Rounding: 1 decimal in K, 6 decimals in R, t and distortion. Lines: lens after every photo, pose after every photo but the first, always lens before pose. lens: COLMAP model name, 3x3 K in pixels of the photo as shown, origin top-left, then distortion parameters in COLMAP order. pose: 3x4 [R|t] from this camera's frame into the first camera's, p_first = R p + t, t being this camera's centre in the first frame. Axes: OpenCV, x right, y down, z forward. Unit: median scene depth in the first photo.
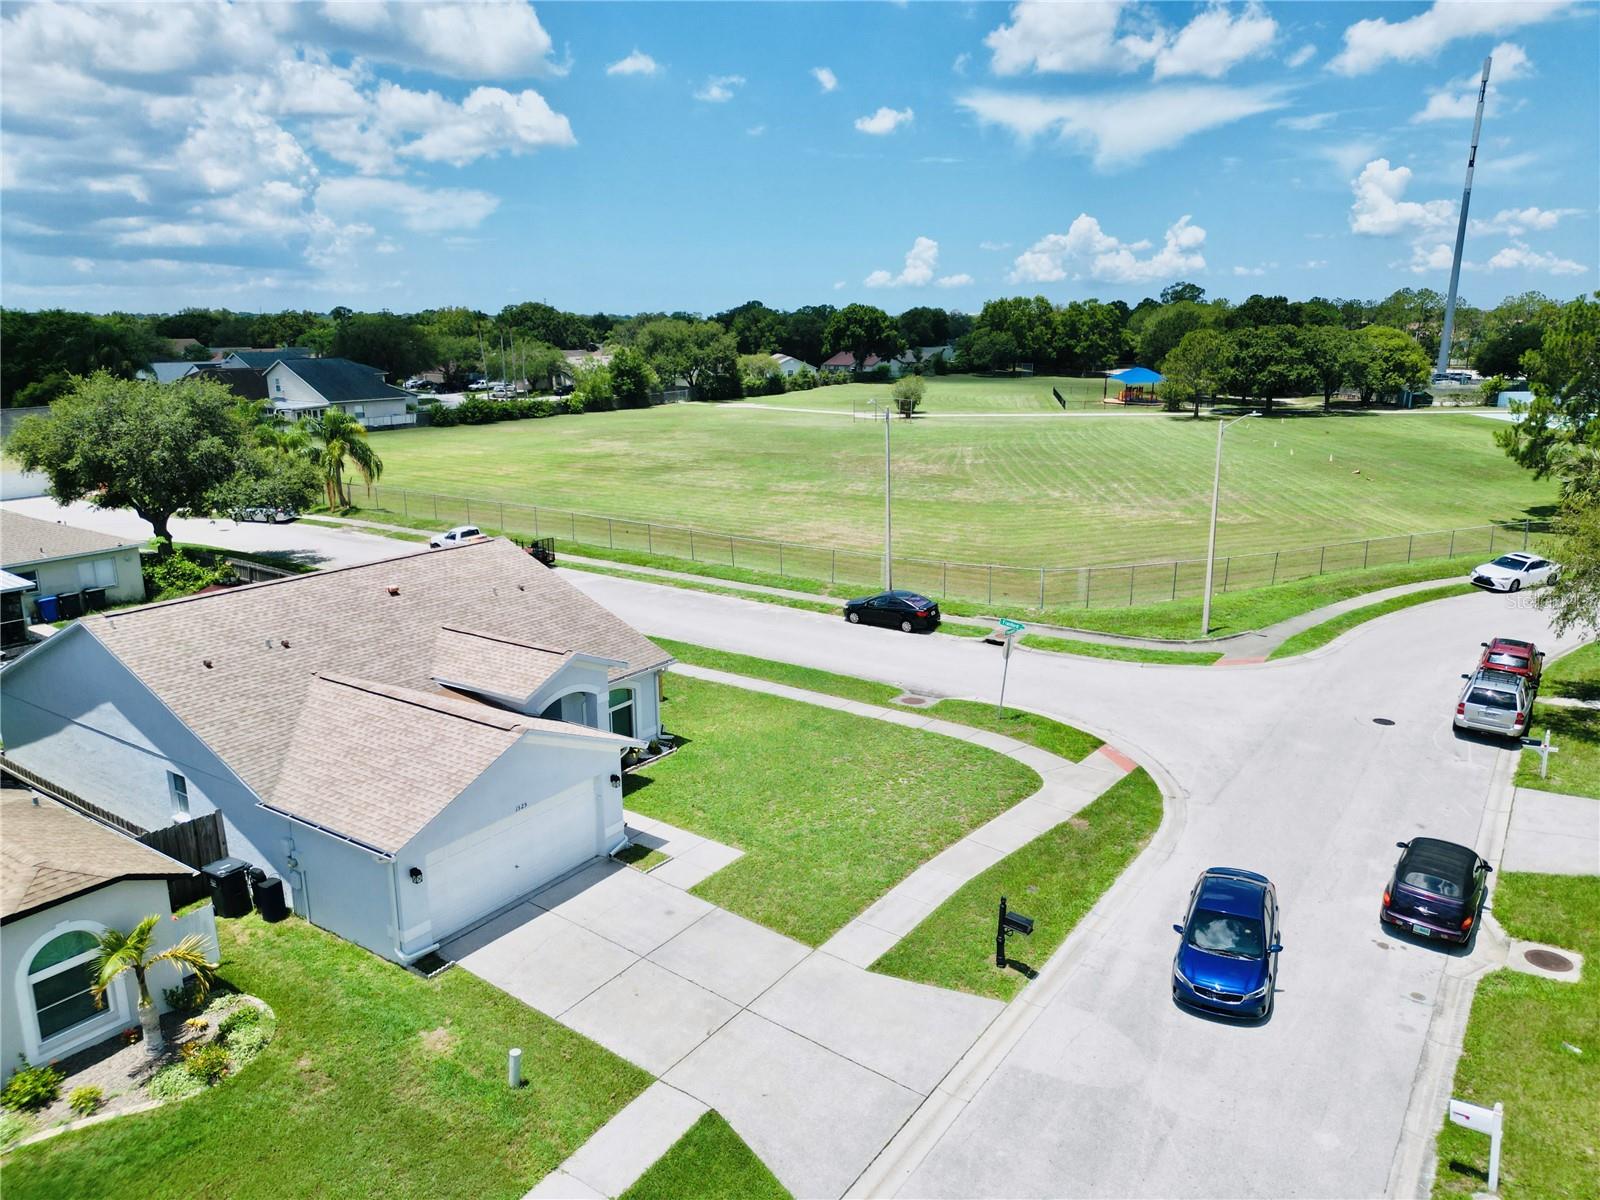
lens RADIAL K [[1123.7, 0, 806.1], [0, 1123.7, 597.9], [0, 0, 1]] dist [0.054923, -0.054910]
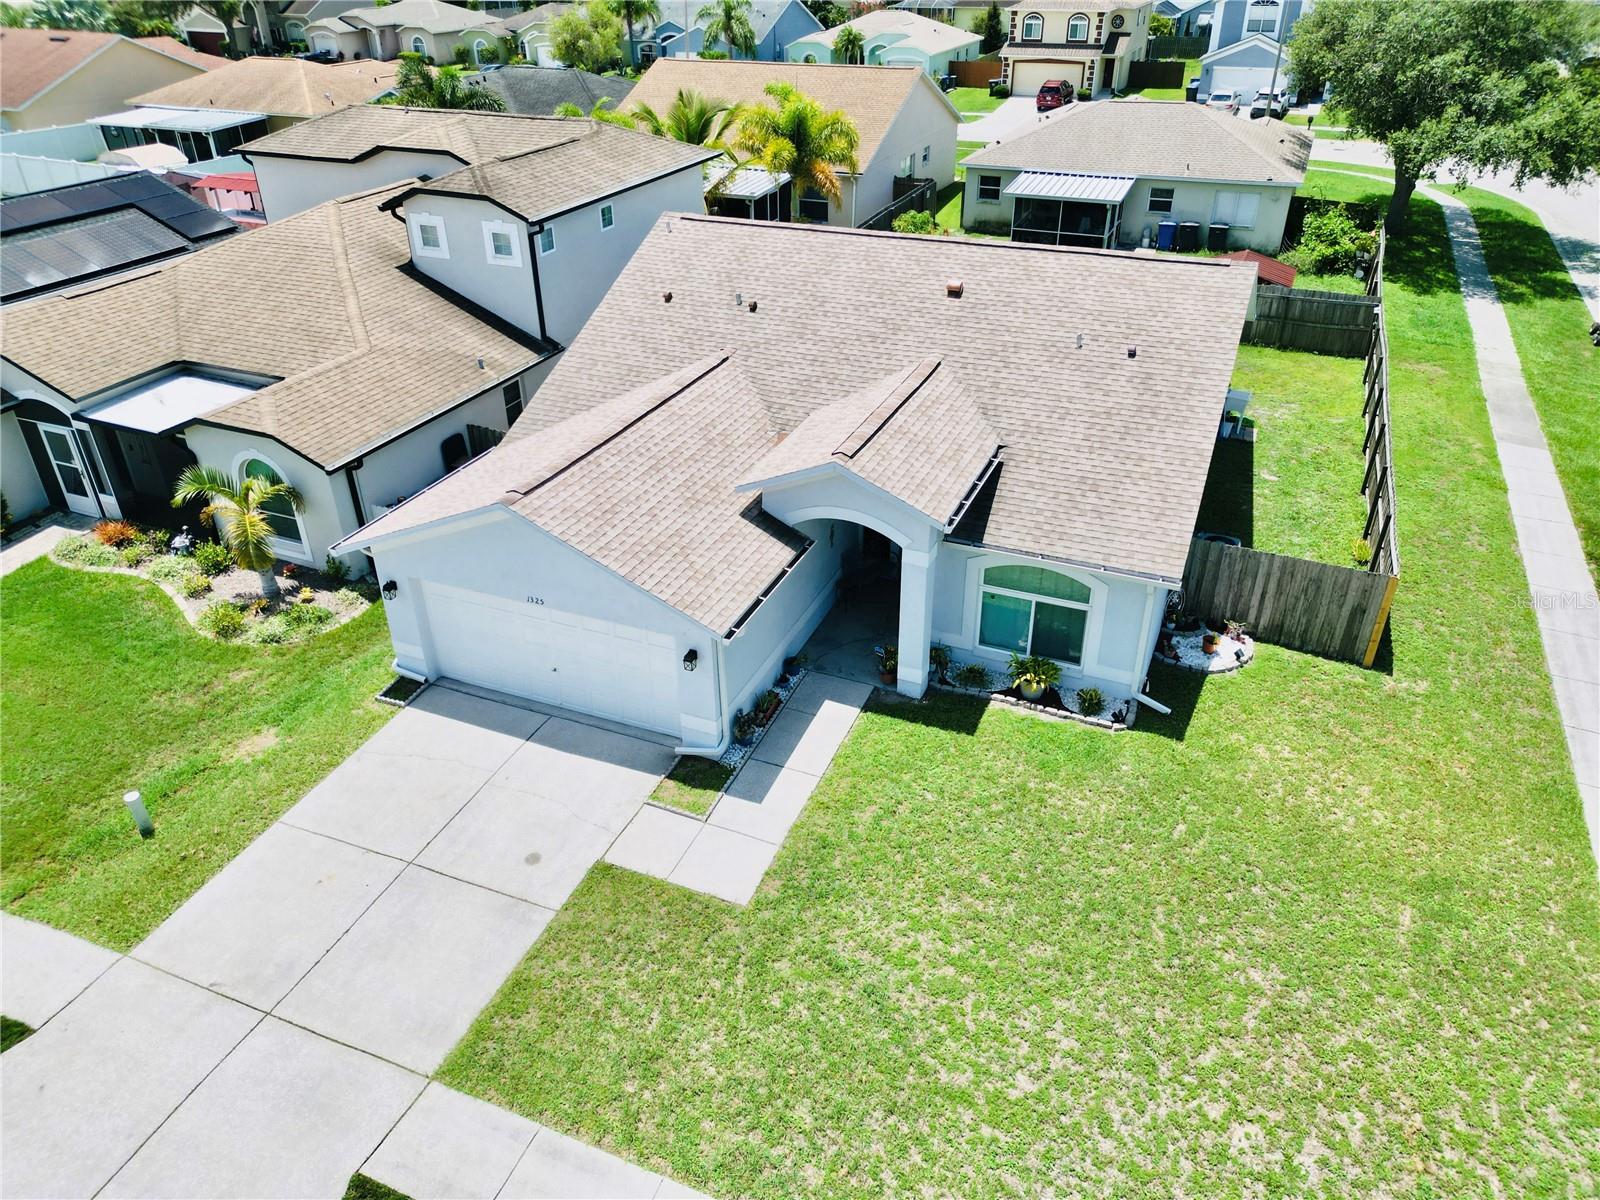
lens RADIAL K [[1123.7, 0, 806.1], [0, 1123.7, 597.9], [0, 0, 1]] dist [0.054923, -0.054910]
pose [[0.199706, 0.502936, -0.840936, 0.310911], [-0.225477, 0.858780, 0.460062, -0.149978], [0.953561, 0.097734, 0.284904, 0.775682]]
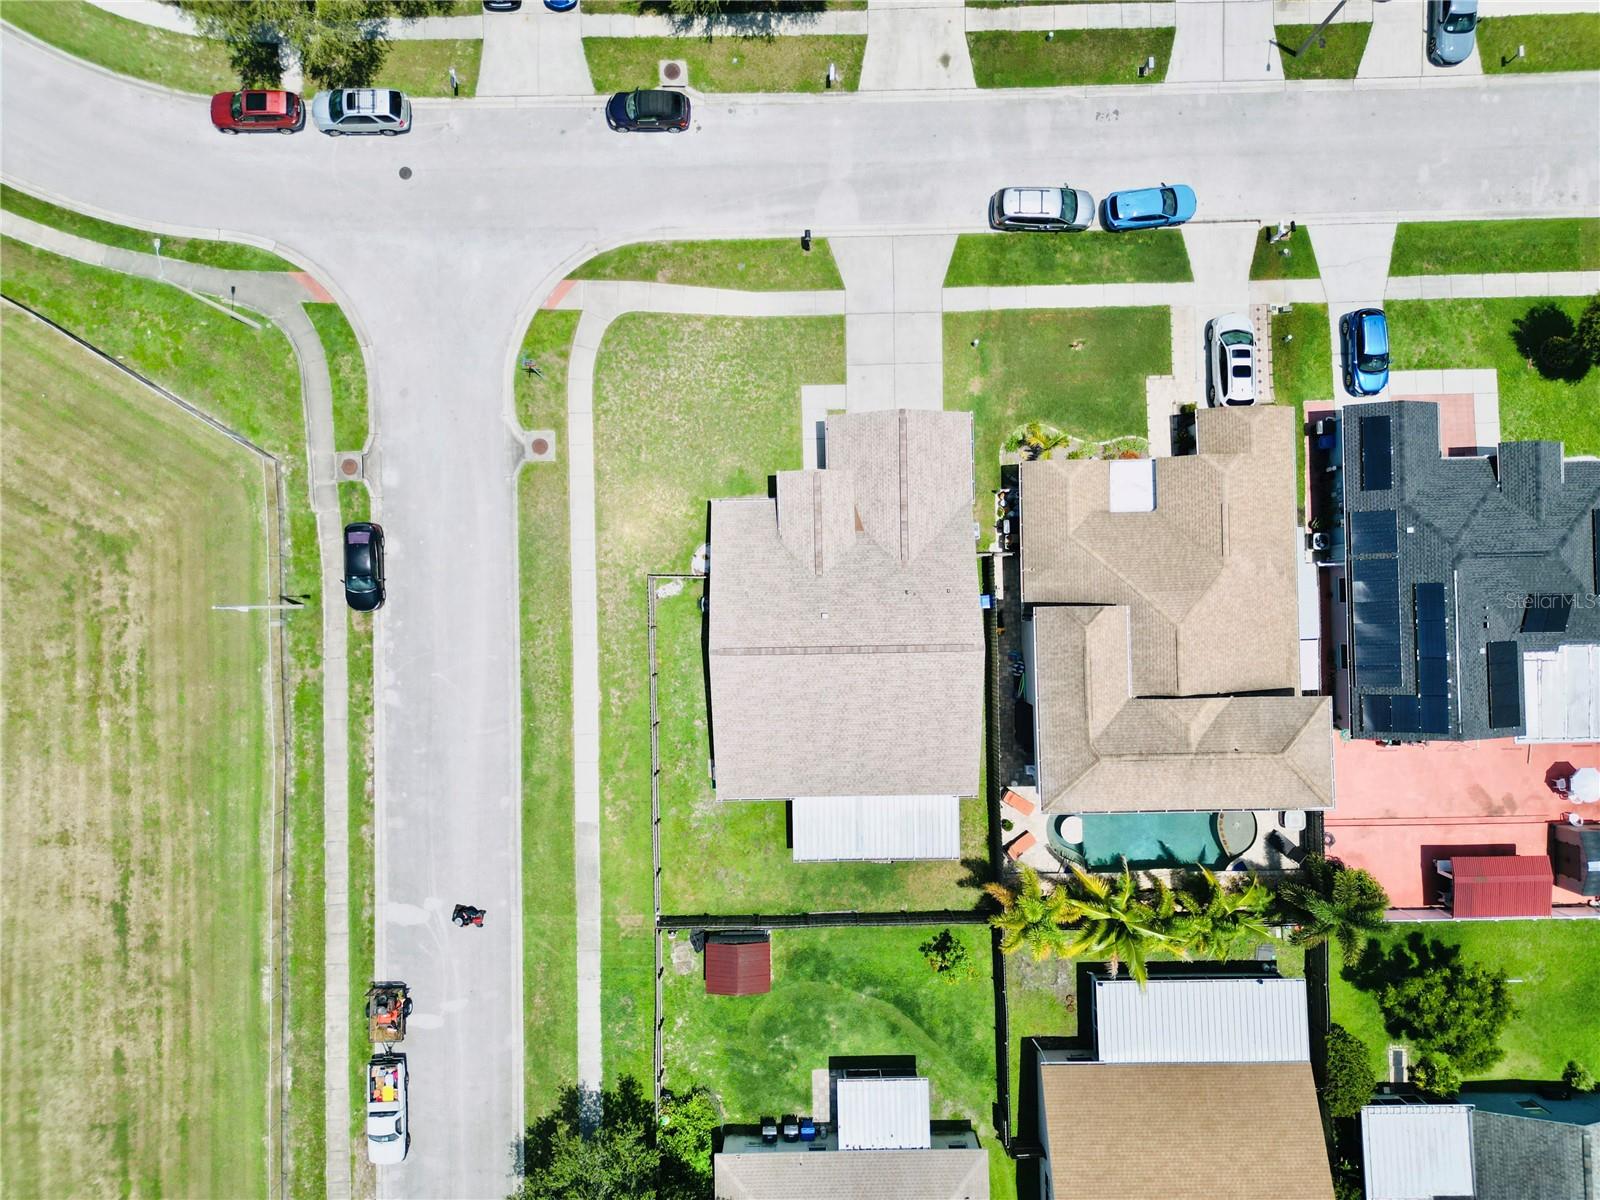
lens RADIAL K [[1123.7, 0, 806.1], [0, 1123.7, 597.9], [0, 0, 1]] dist [0.054923, -0.054910]
pose [[-0.582604, -0.812692, 0.010276, -0.364386], [0.186878, -0.121643, 0.974823, -1.687500], [-0.790980, 0.569856, 0.222743, 0.682286]]
